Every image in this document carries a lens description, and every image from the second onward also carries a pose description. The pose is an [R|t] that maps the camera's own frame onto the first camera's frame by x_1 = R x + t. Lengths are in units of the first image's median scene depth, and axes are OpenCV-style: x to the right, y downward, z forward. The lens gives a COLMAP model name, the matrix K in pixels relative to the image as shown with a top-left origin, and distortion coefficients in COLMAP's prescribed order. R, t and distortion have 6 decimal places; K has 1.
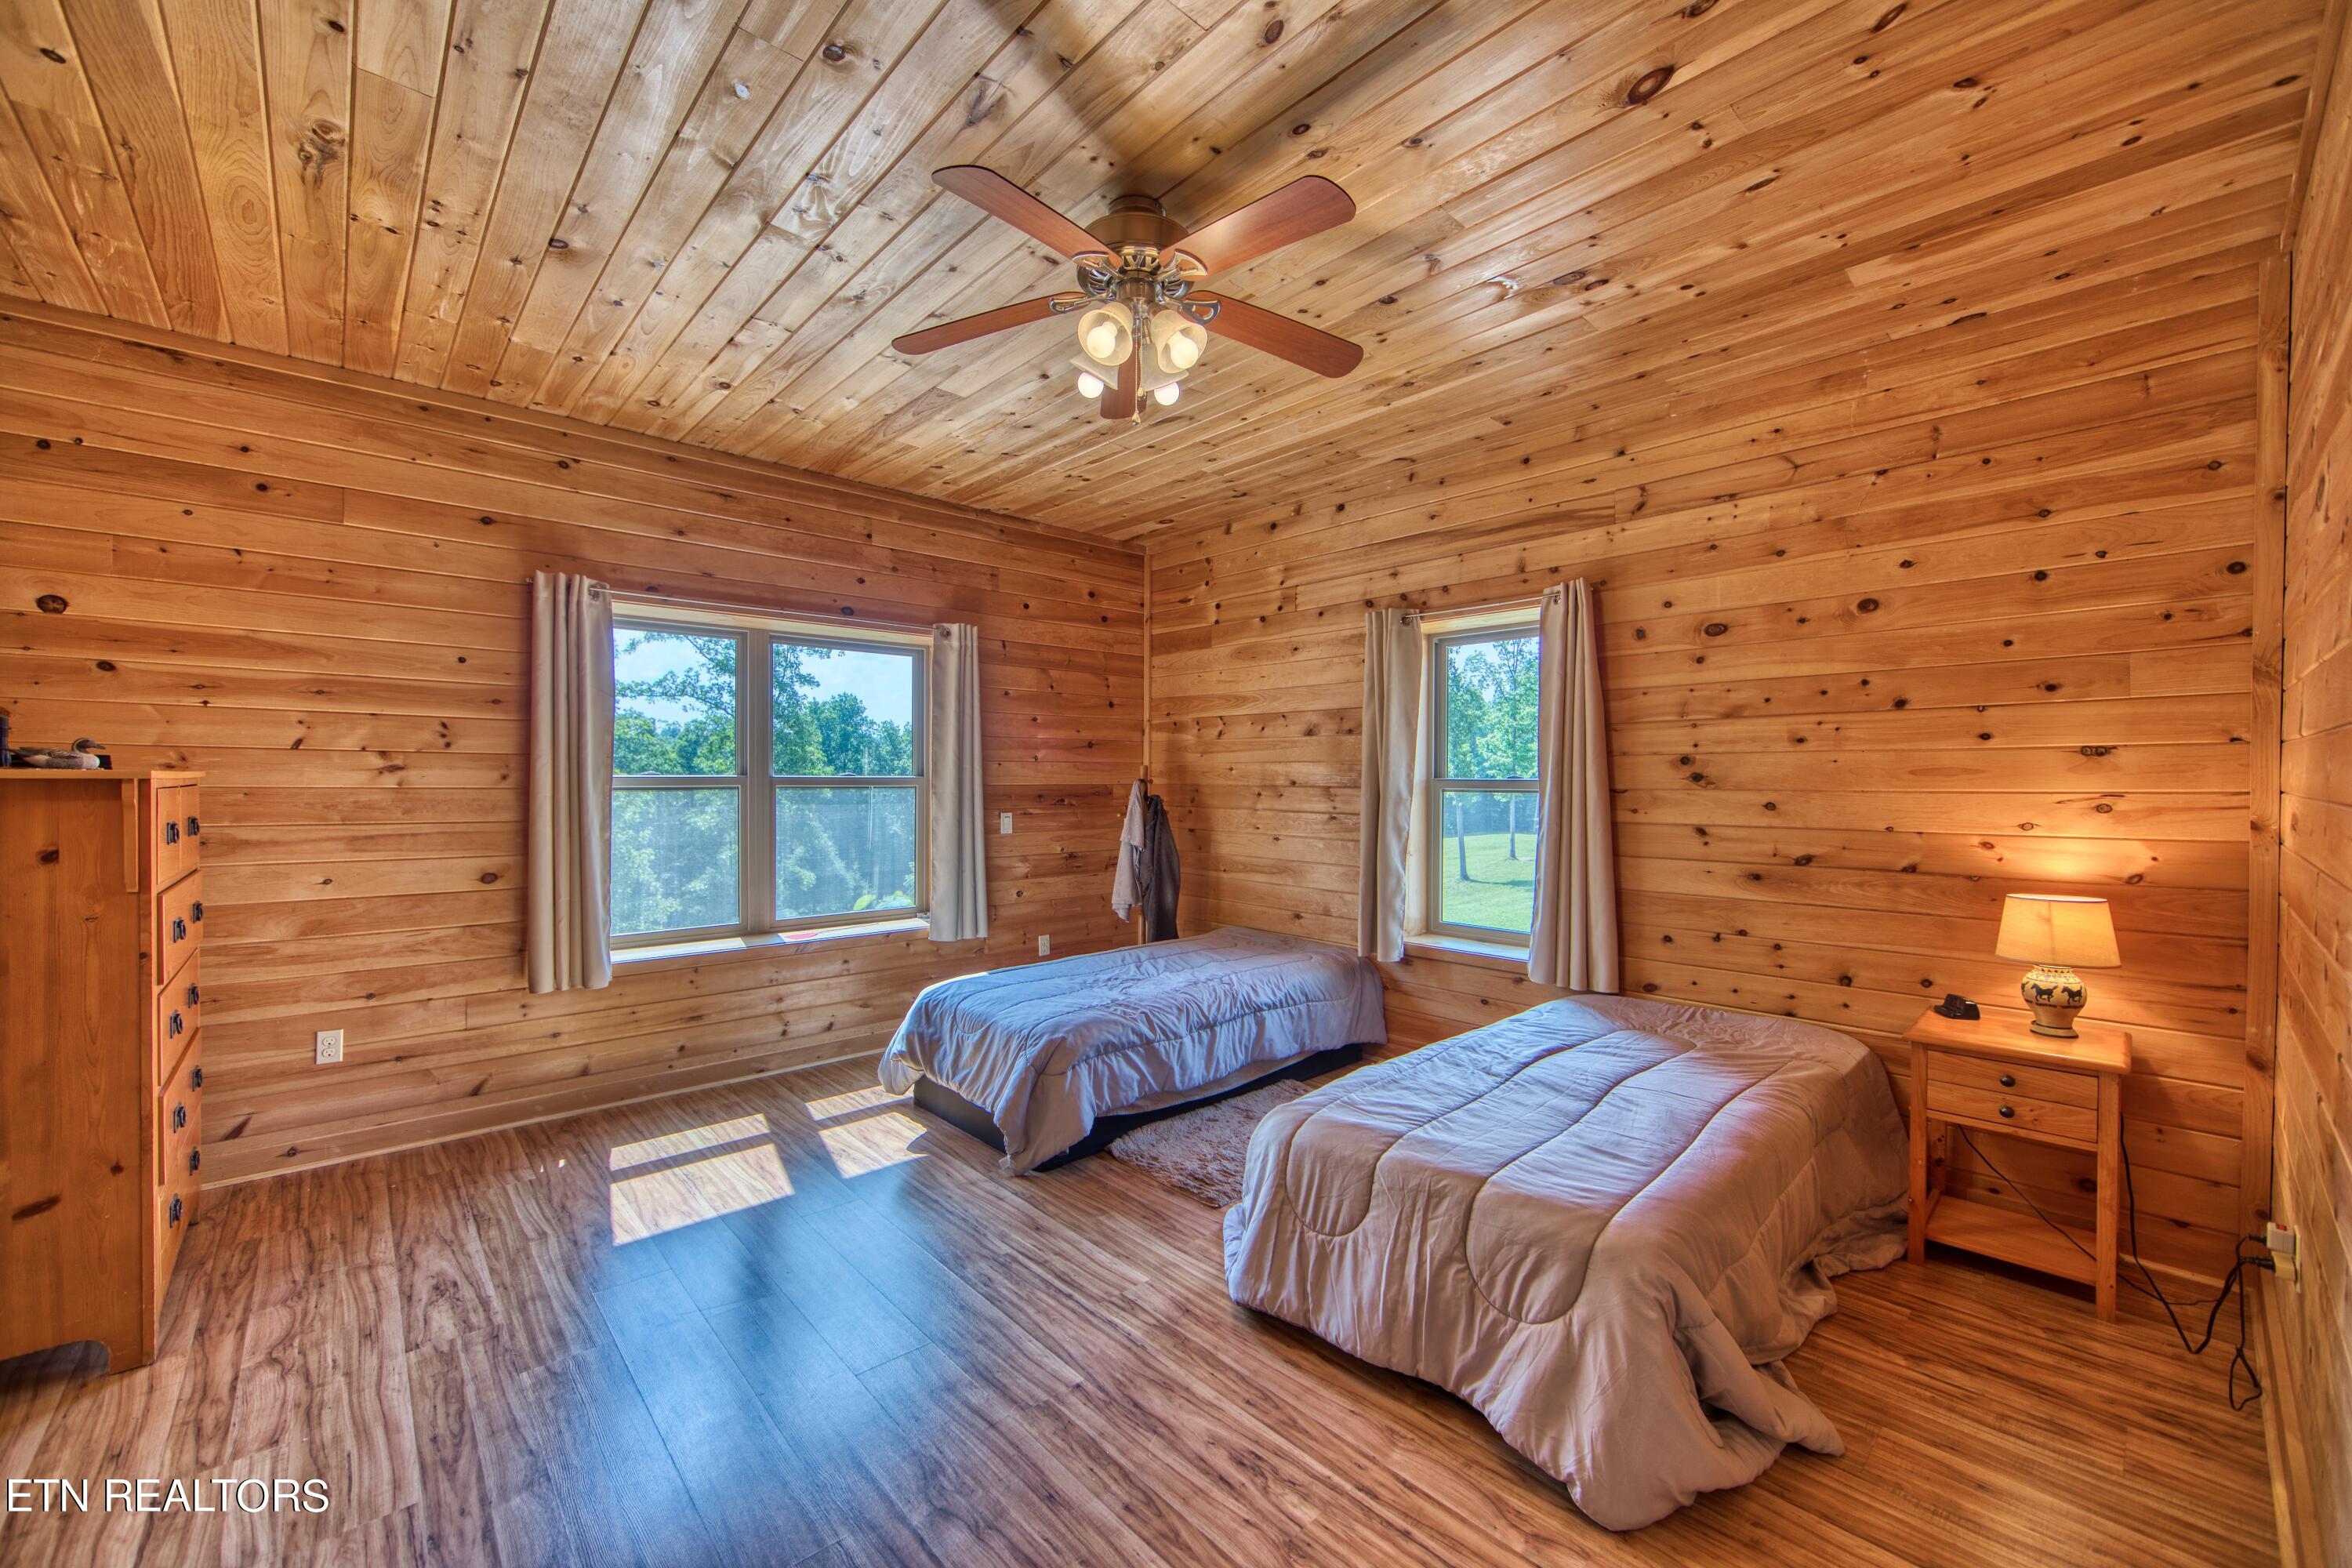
lens RADIAL K [[922.8, 0, 1160.2], [0, 922.8, 786.1], [0, 0, 1]] dist [-0.011095, 0.000475]
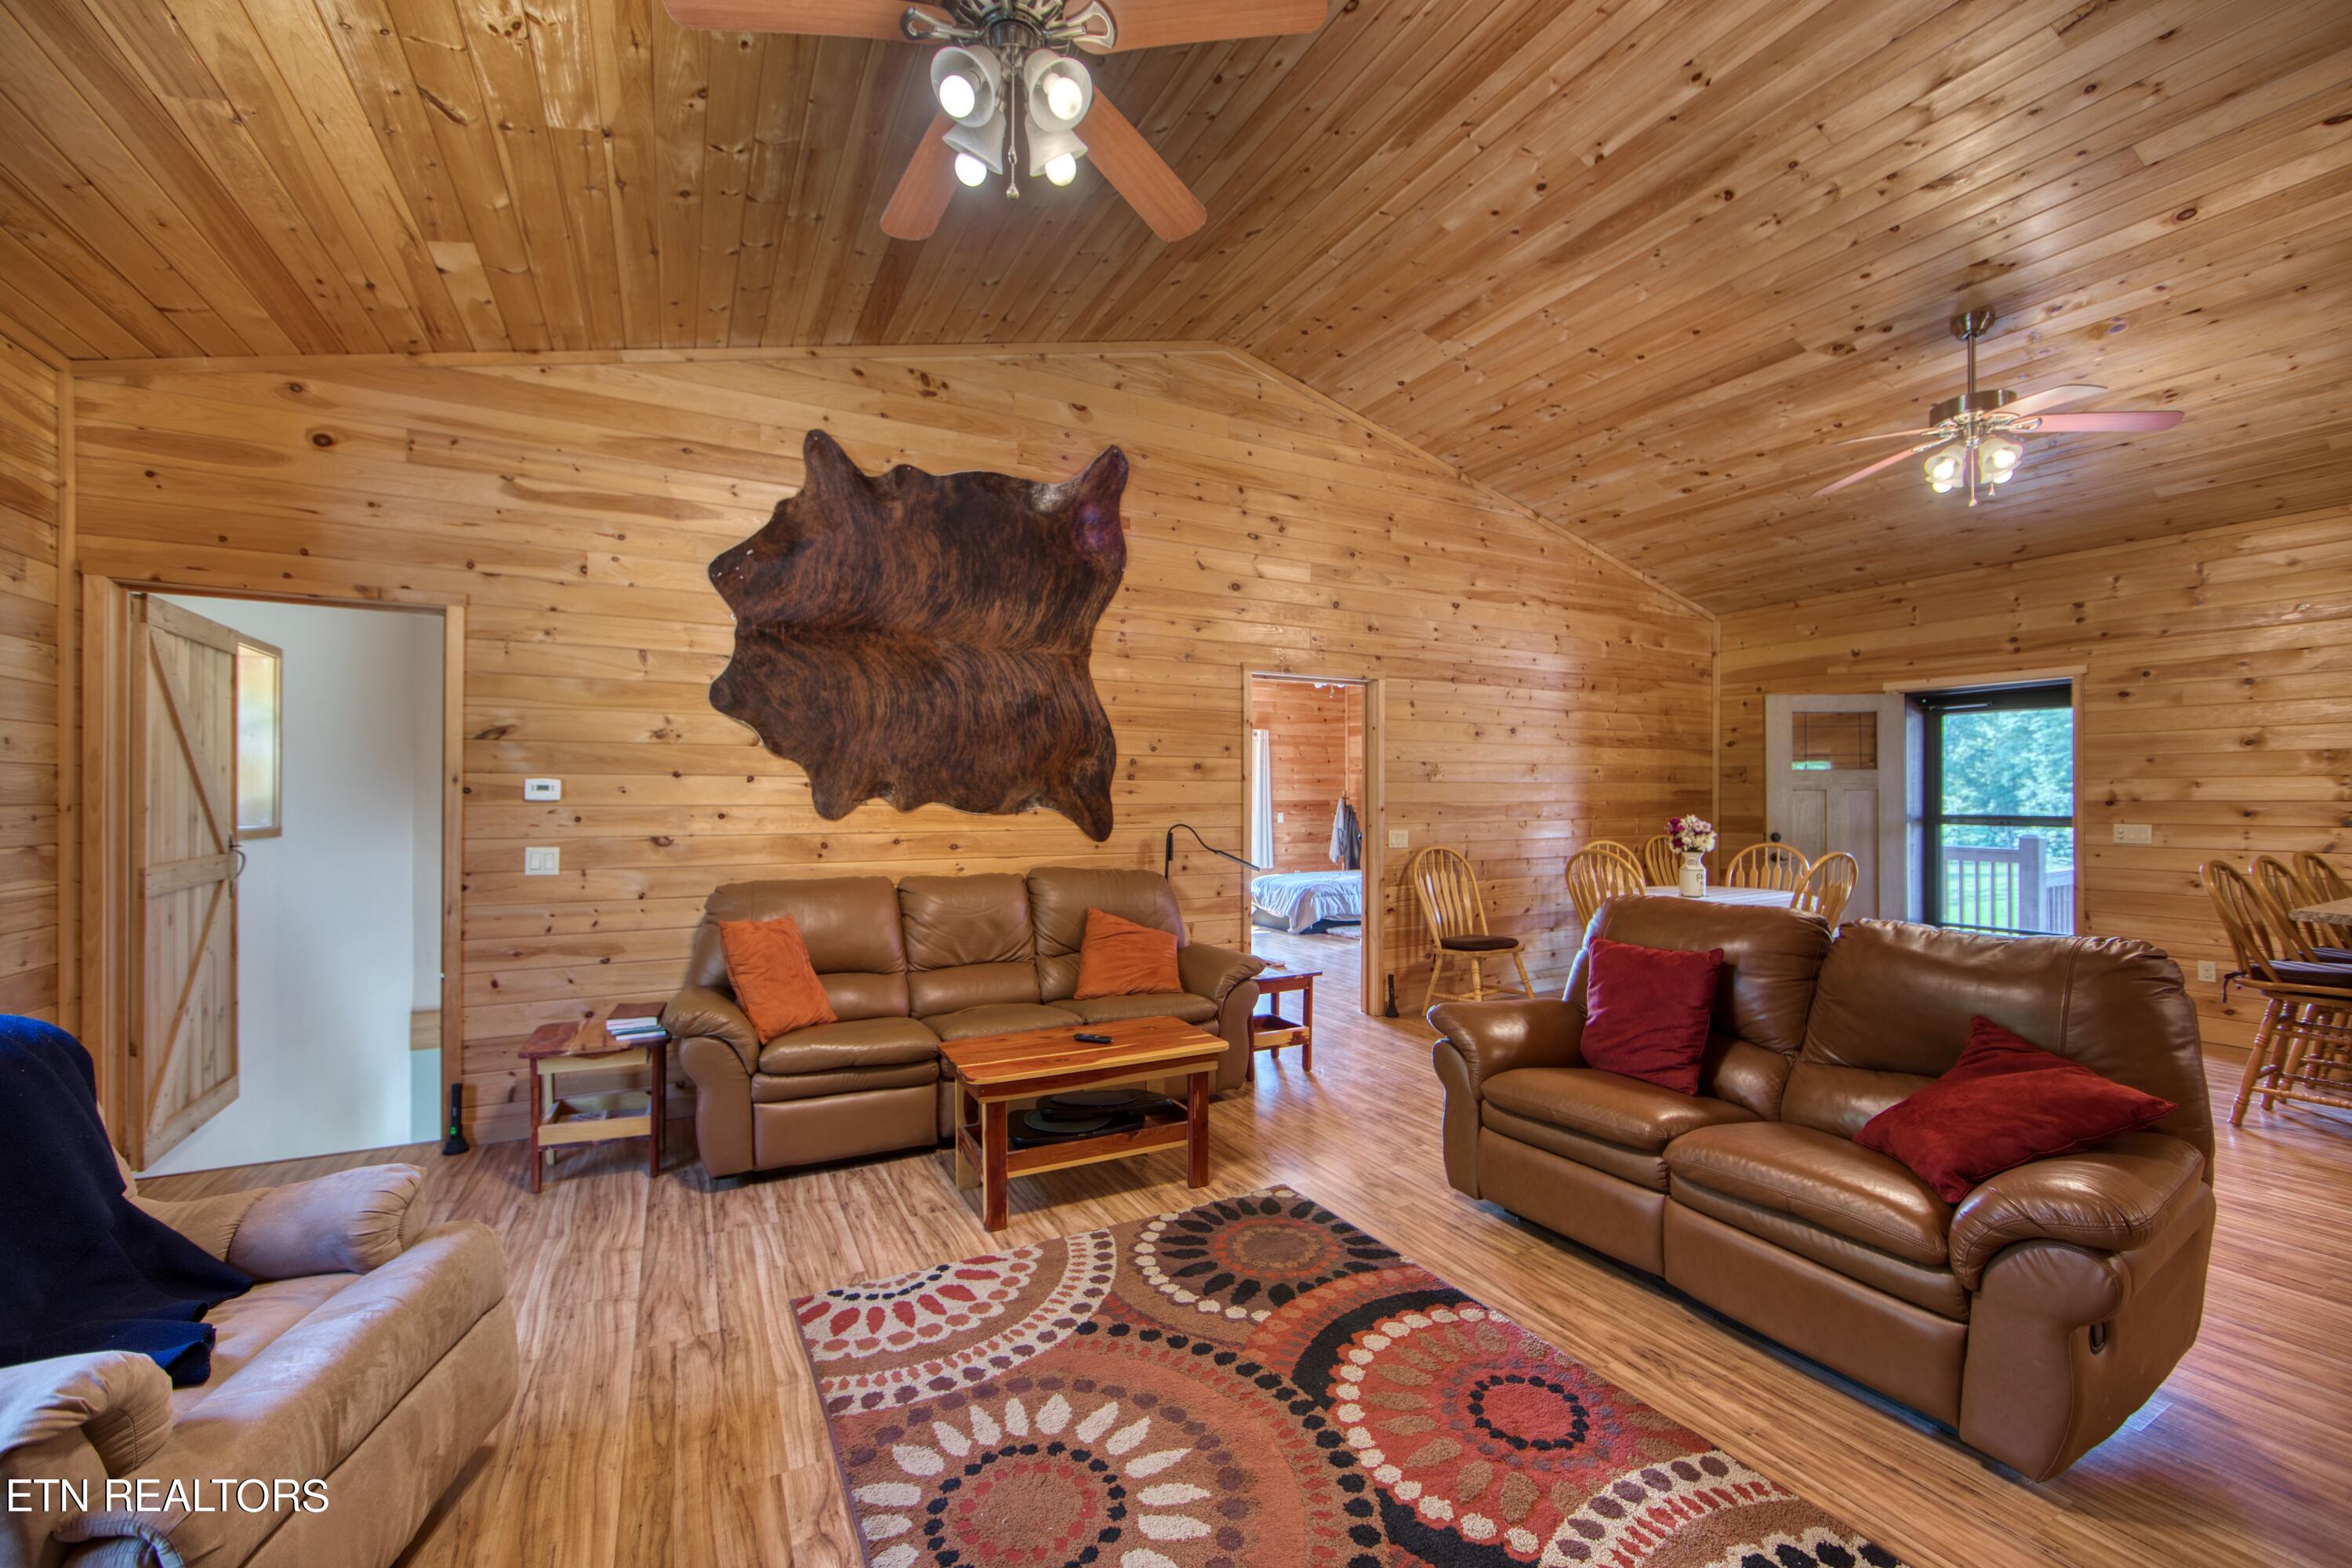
lens RADIAL K [[922.8, 0, 1178.3], [0, 922.8, 788.1], [0, 0, 1]] dist [-0.011095, 0.000475]
pose [[0.975586, -0.002963, -0.219598, 0.114291], [-0.000070, 0.999905, -0.013802, 0.000512], [0.219618, 0.013480, 0.975493, -1.722168]]
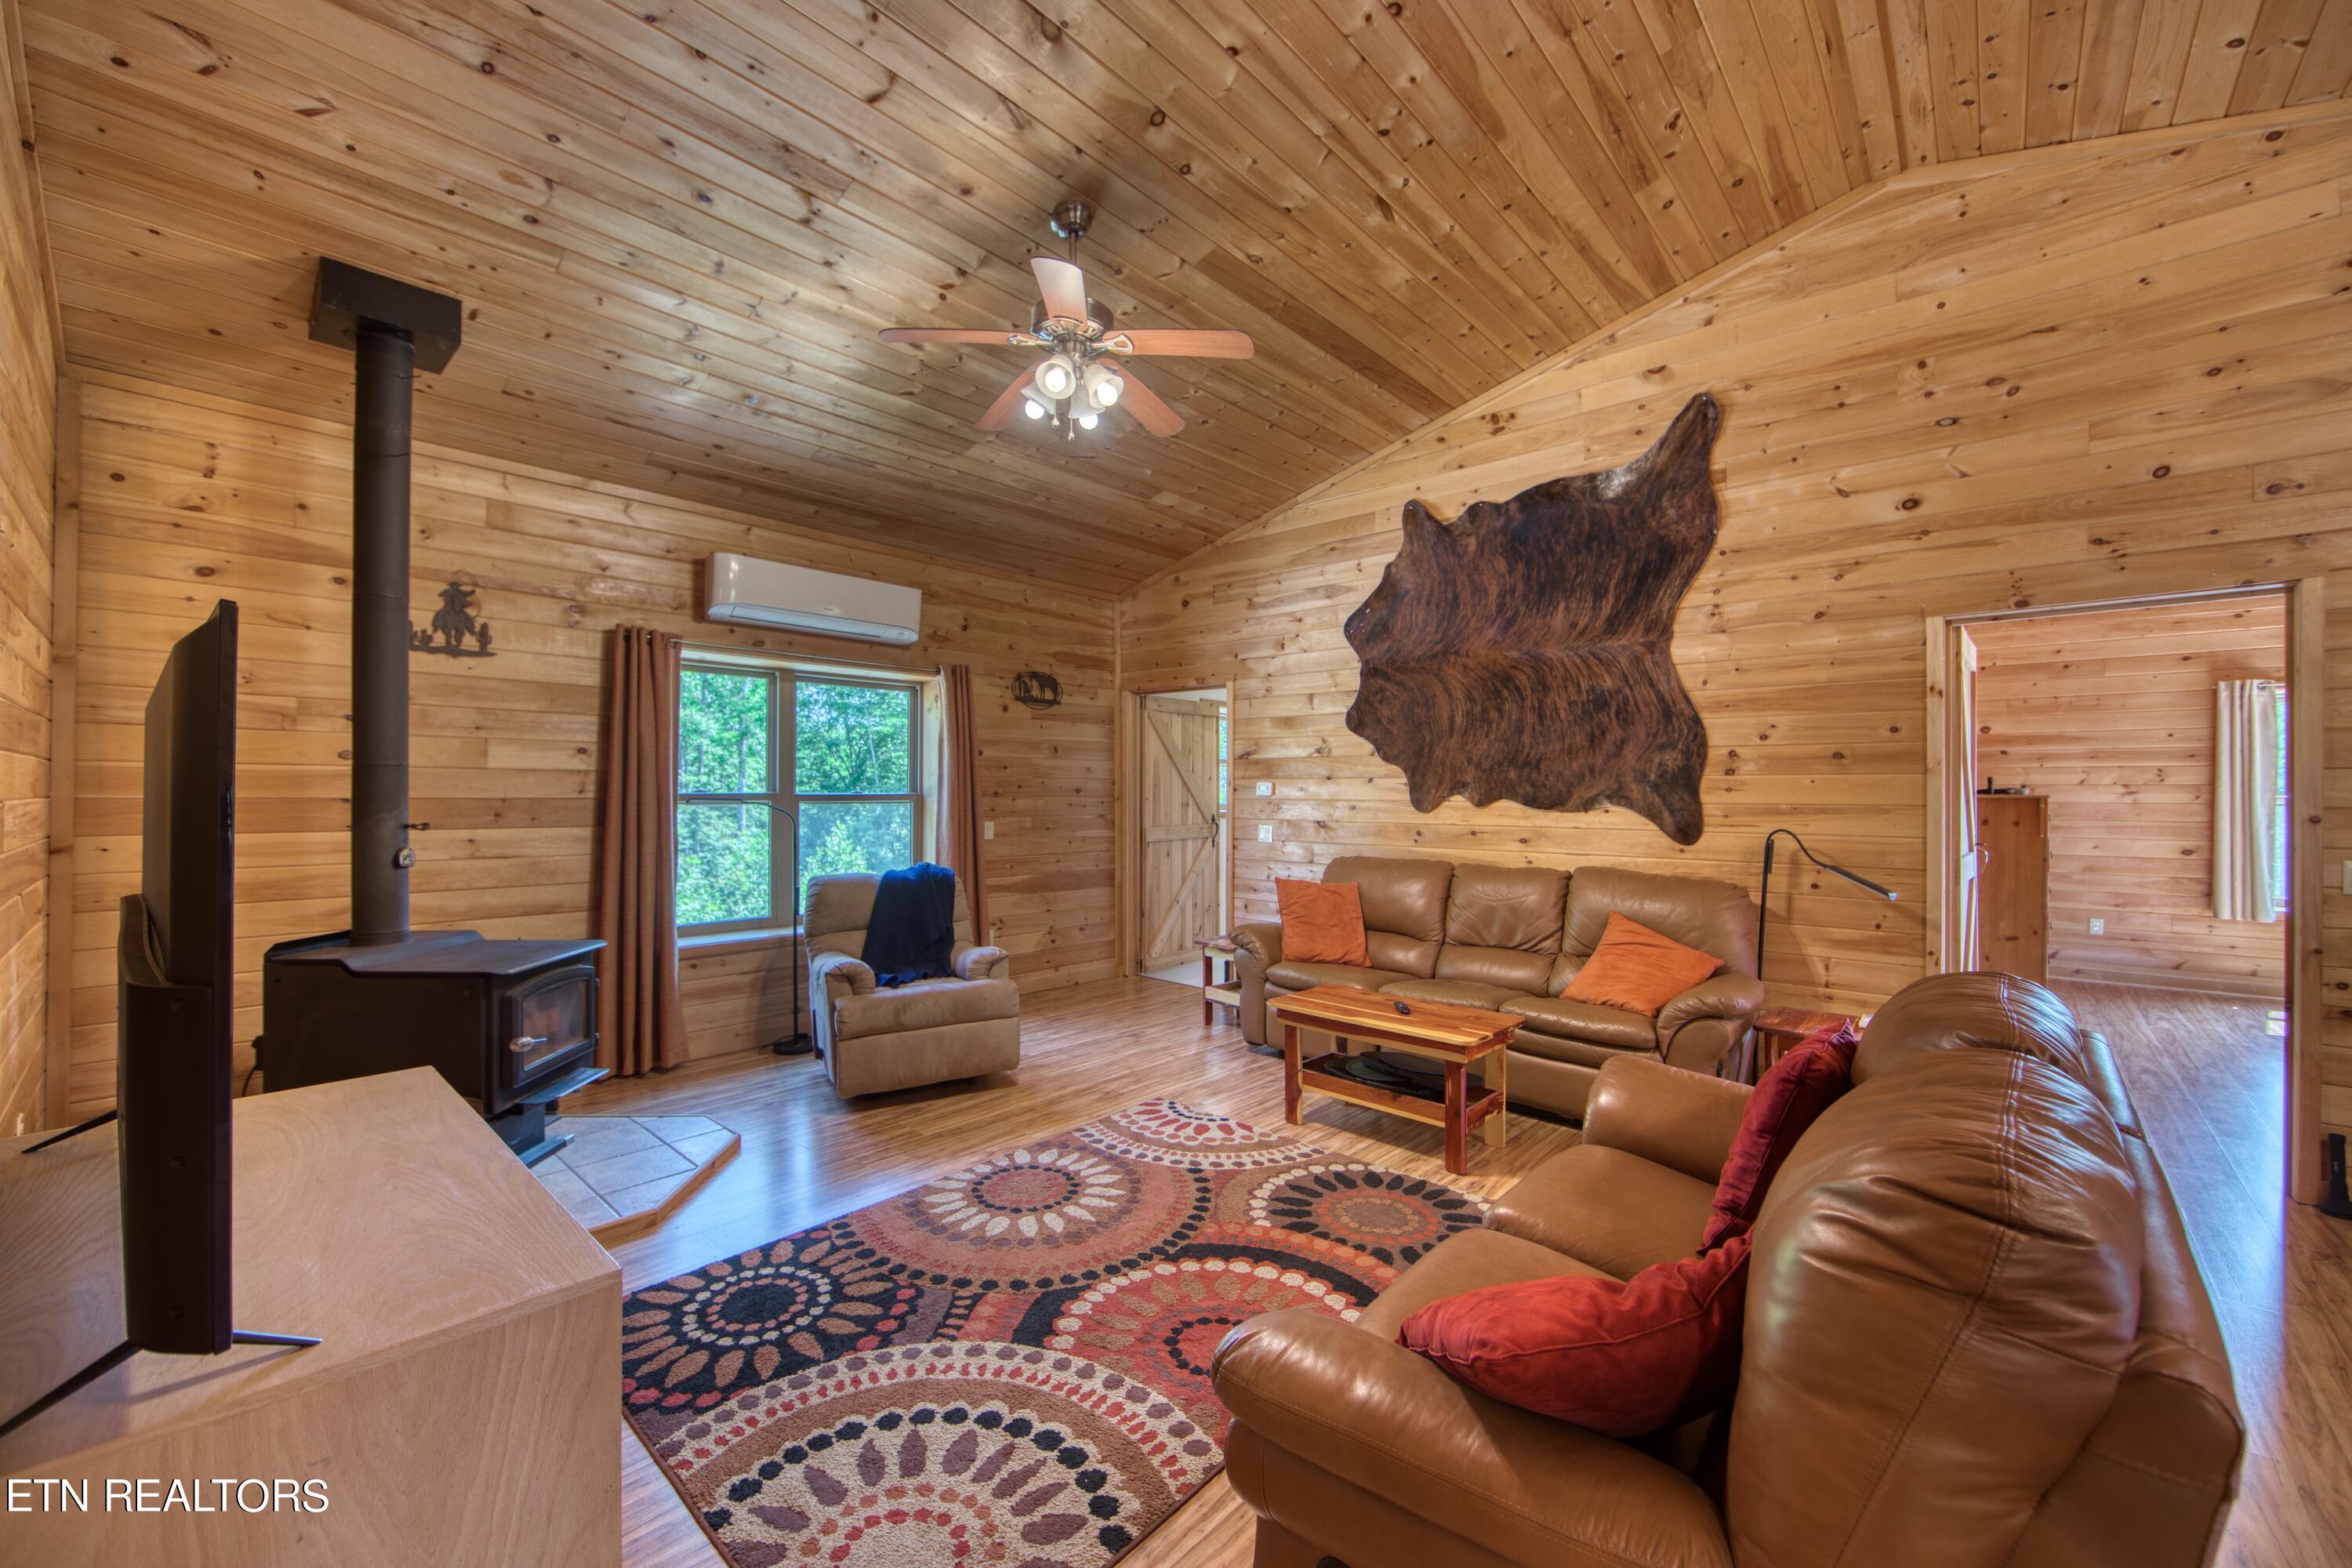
lens RADIAL K [[922.8, 0, 1179.8], [0, 922.8, 788.6], [0, 0, 1]] dist [-0.011095, 0.000475]
pose [[0.122038, -0.005106, -0.992512, 0.828862], [-0.007058, 0.999957, -0.006012, -0.001933], [0.992500, 0.007739, 0.121997, -1.220533]]
